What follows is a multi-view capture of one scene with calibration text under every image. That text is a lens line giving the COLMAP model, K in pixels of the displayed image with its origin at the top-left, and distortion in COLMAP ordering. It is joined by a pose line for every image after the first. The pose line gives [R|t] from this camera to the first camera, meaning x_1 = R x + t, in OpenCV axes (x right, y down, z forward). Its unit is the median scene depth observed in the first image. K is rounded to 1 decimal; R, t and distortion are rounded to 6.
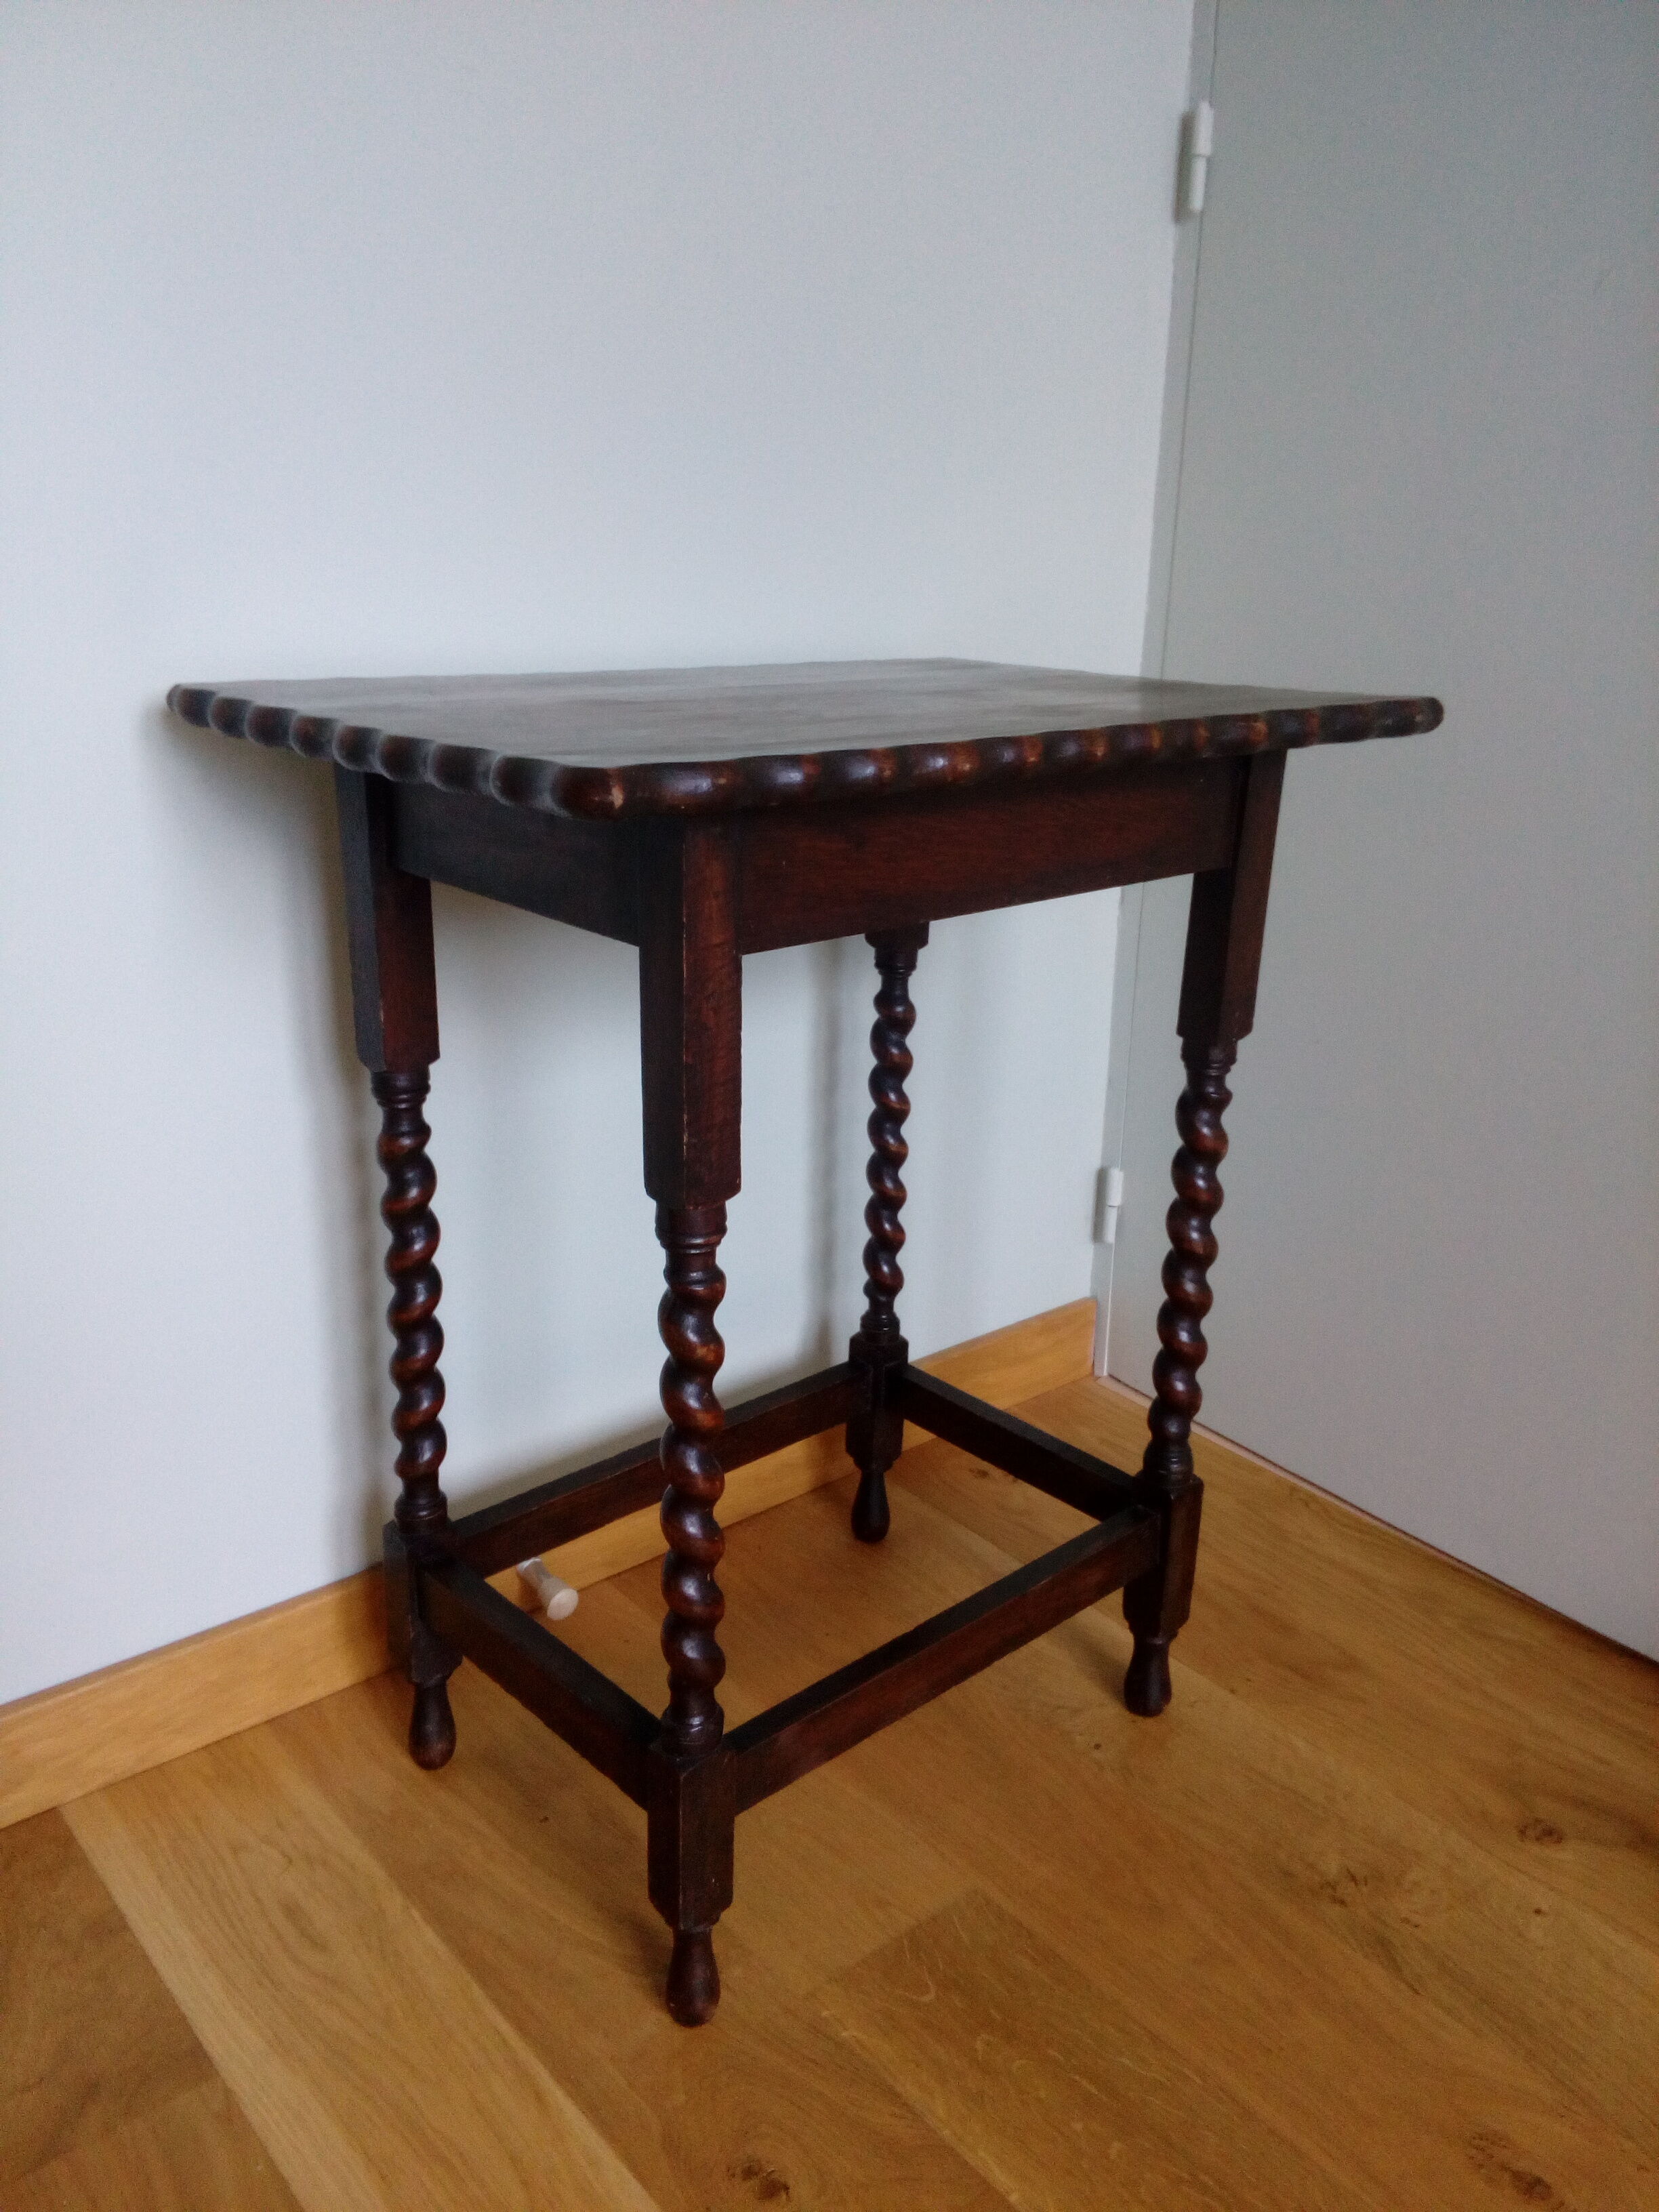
lens RADIAL K [[1753.4, 0, 829.5], [0, 1753.4, 1106.0], [0, 0, 1]] dist [-0.004495, -0.003940]
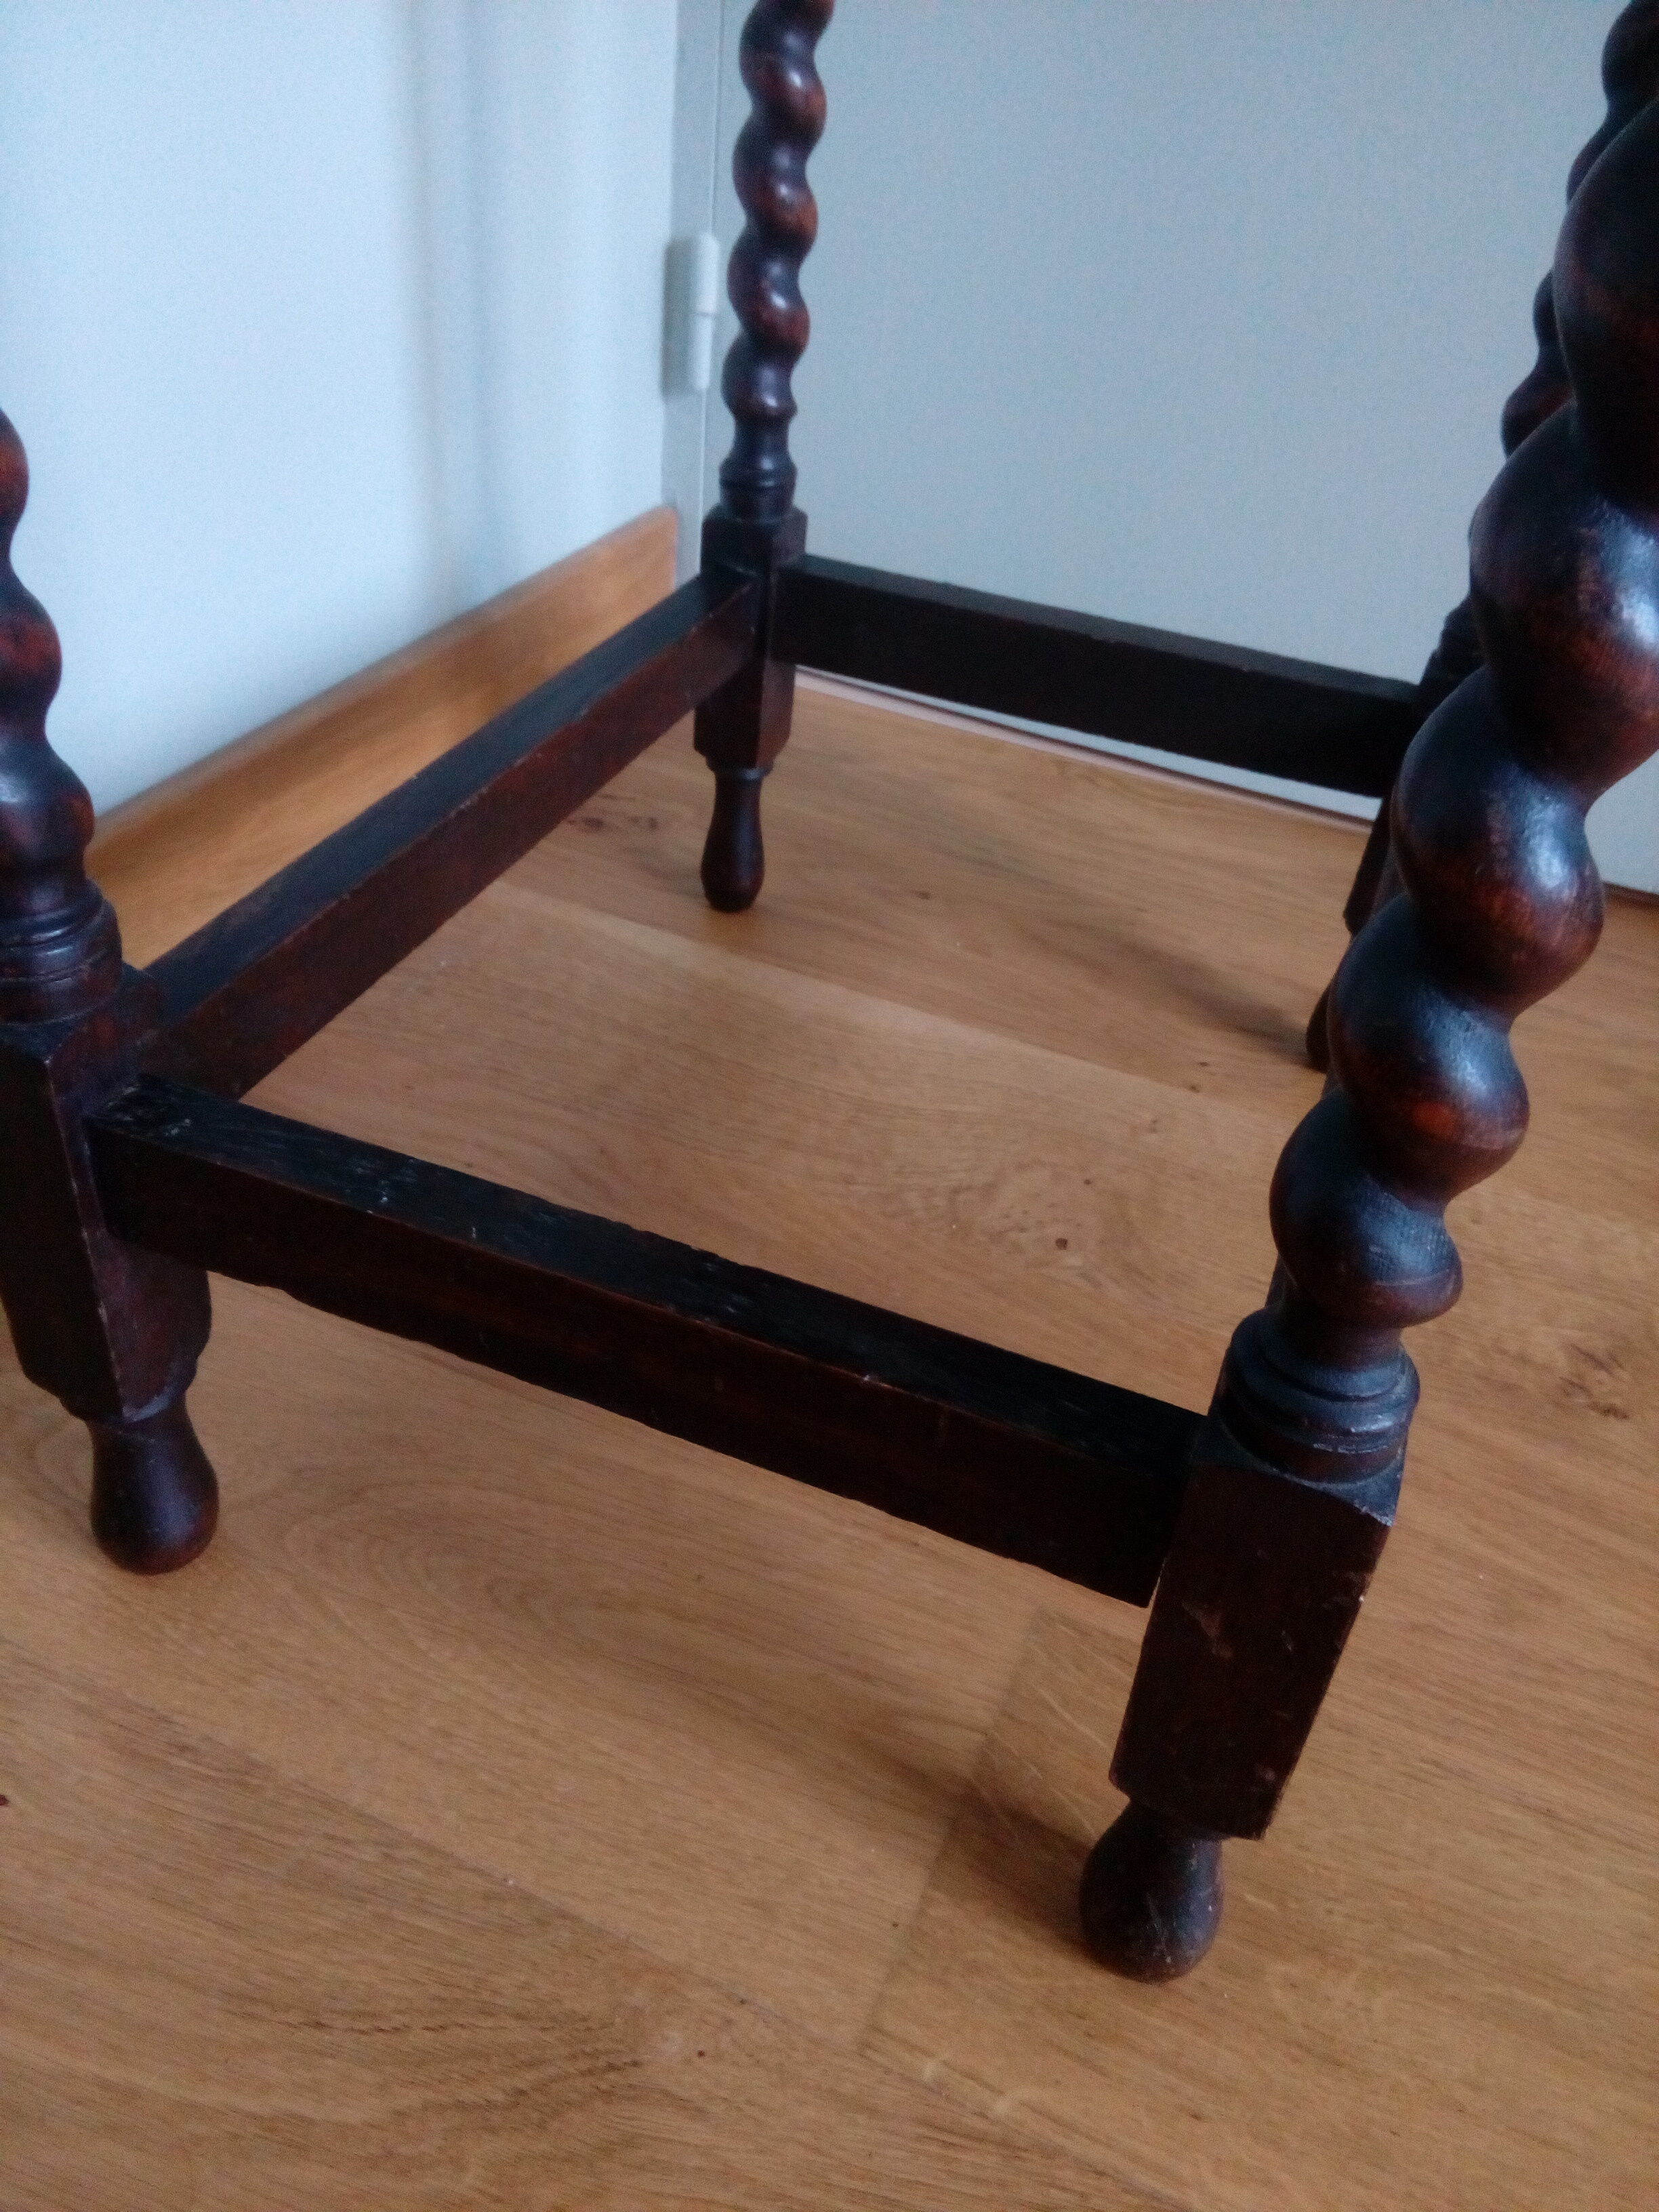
lens RADIAL K [[1742.8, 0, 841.0], [0, 1742.8, 1103.3], [0, 0, 1]] dist [0.090166, -0.140850]
pose [[0.893606, -0.223523, 0.389239, -0.126417], [0.077343, 0.930893, 0.357010, 0.152156], [-0.442139, -0.288921, 0.849139, 0.695015]]
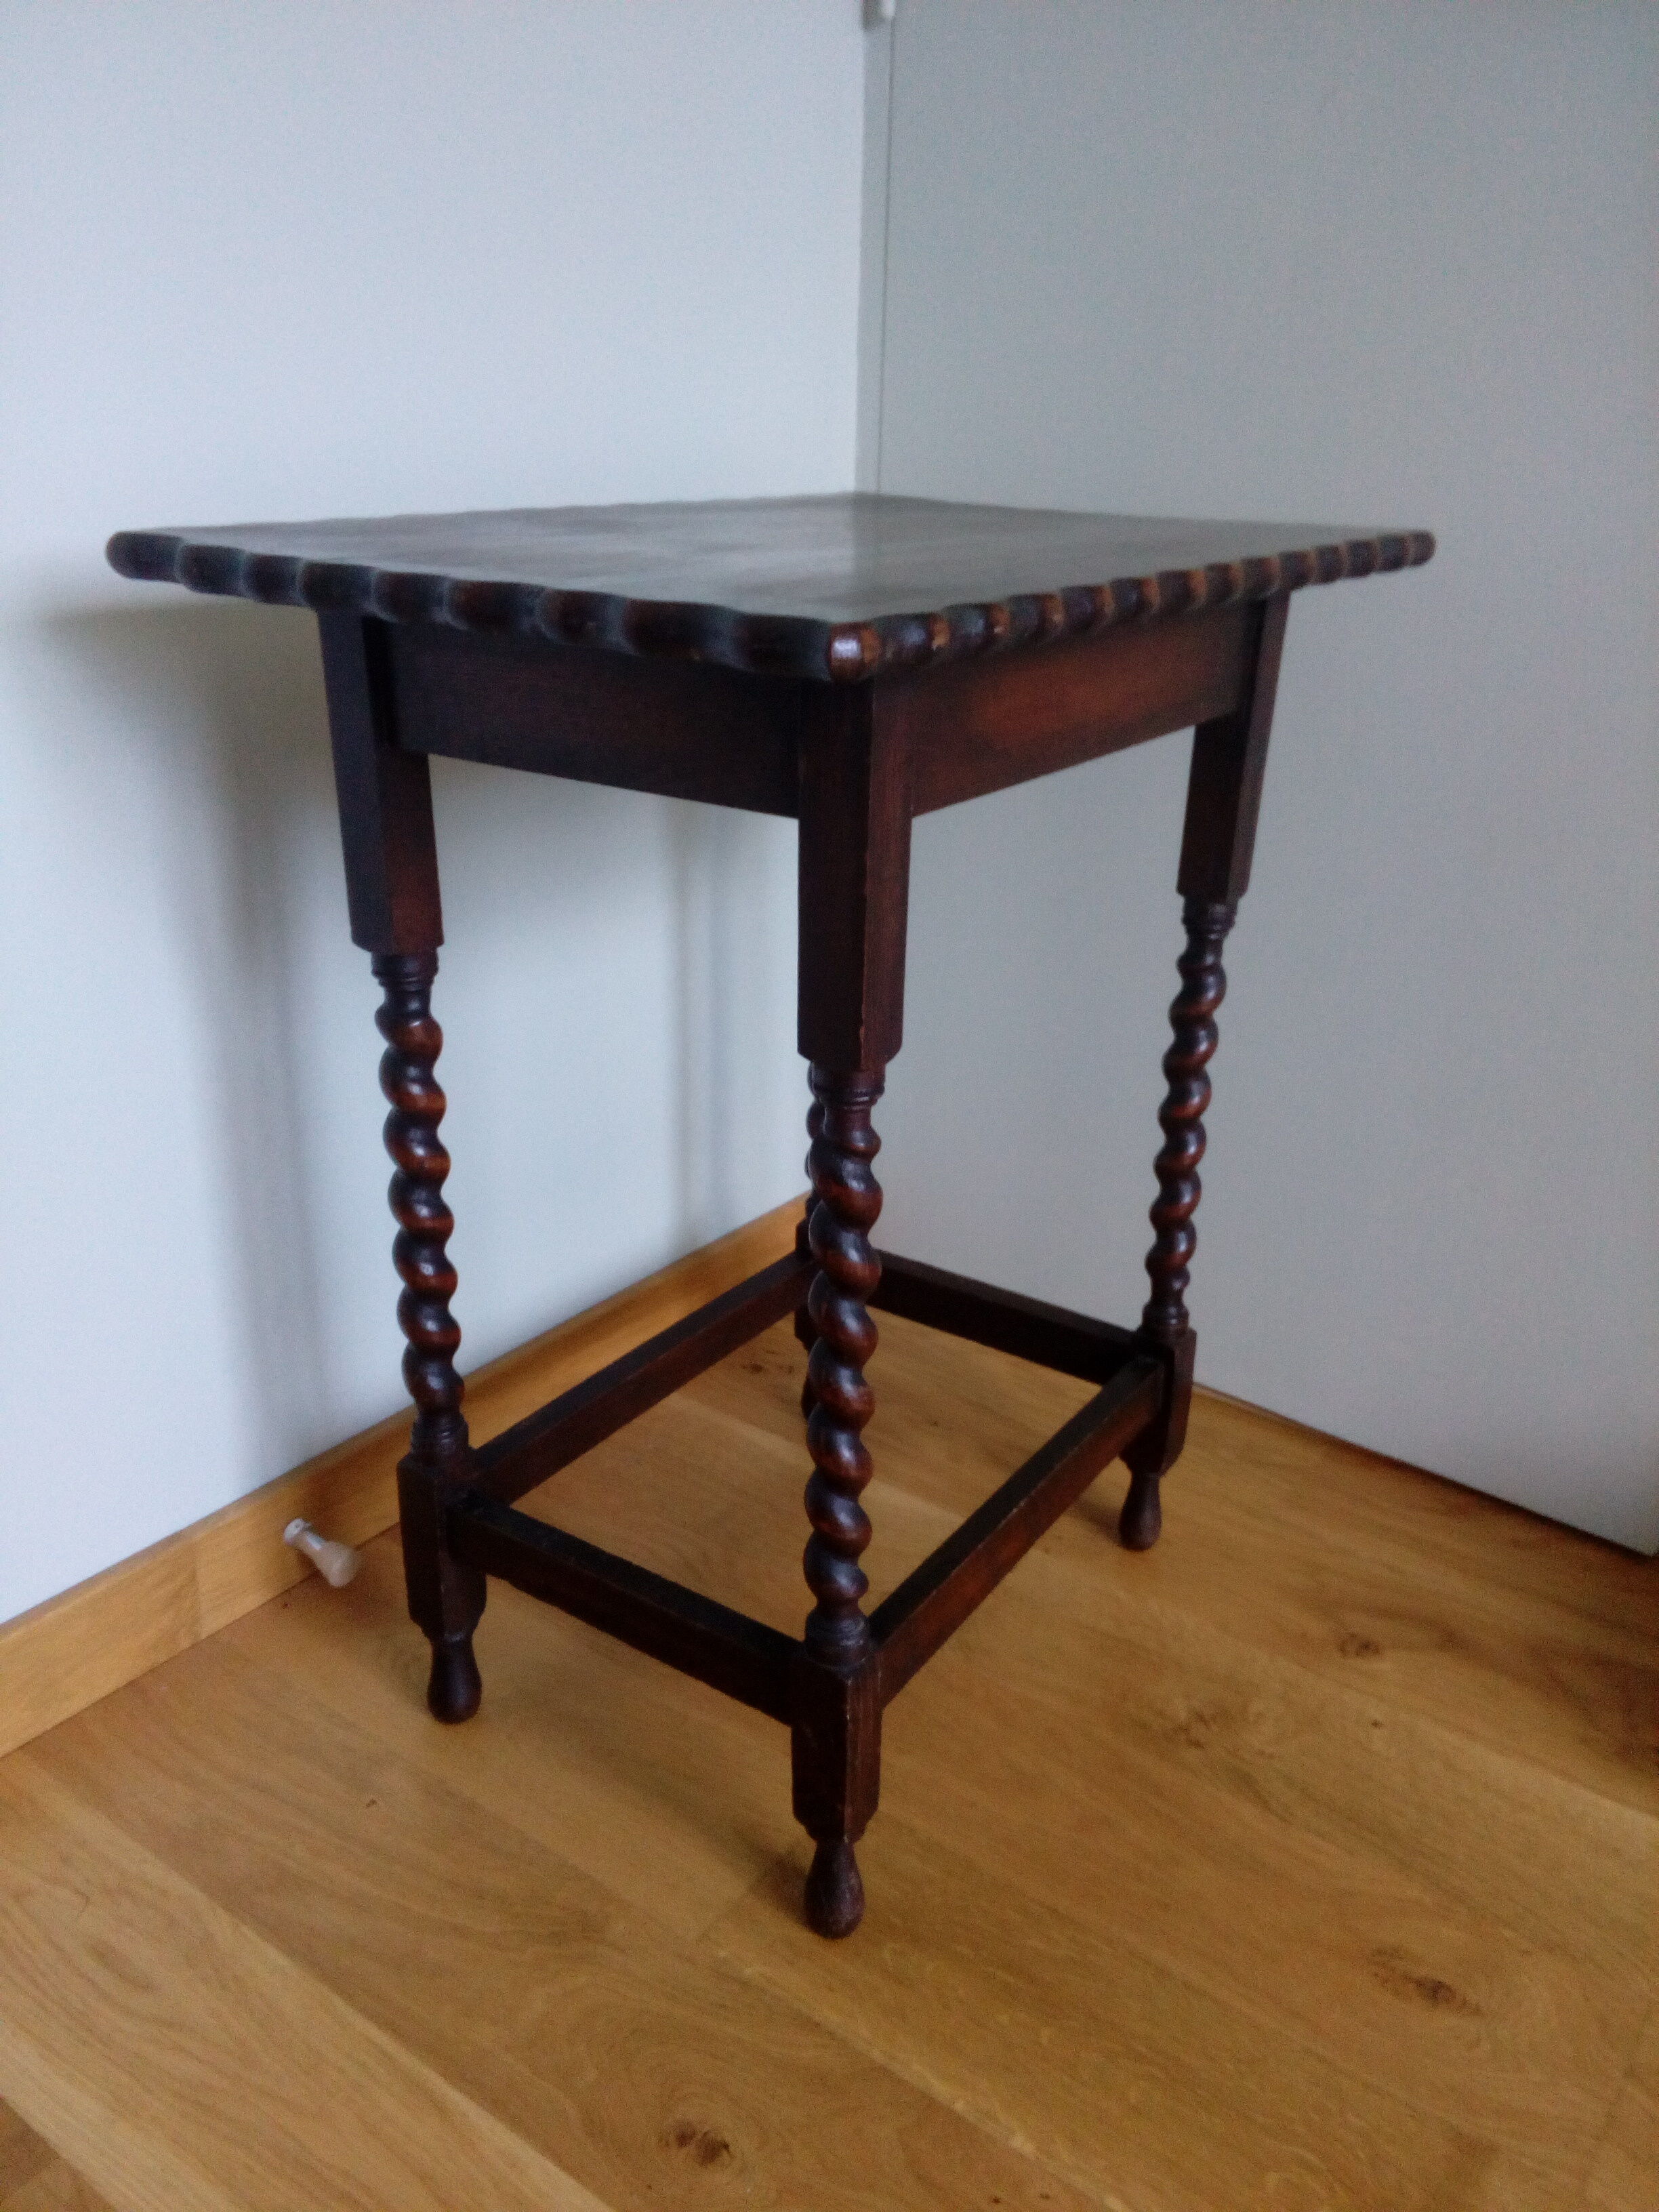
lens RADIAL K [[1742.8, 0, 841.0], [0, 1742.8, 1103.3], [0, 0, 1]] dist [0.090166, -0.140850]
pose [[0.971600, -0.087786, 0.219744, -0.105901], [0.072105, 0.994310, 0.078407, -0.013199], [-0.225377, -0.060336, 0.972402, 0.072705]]
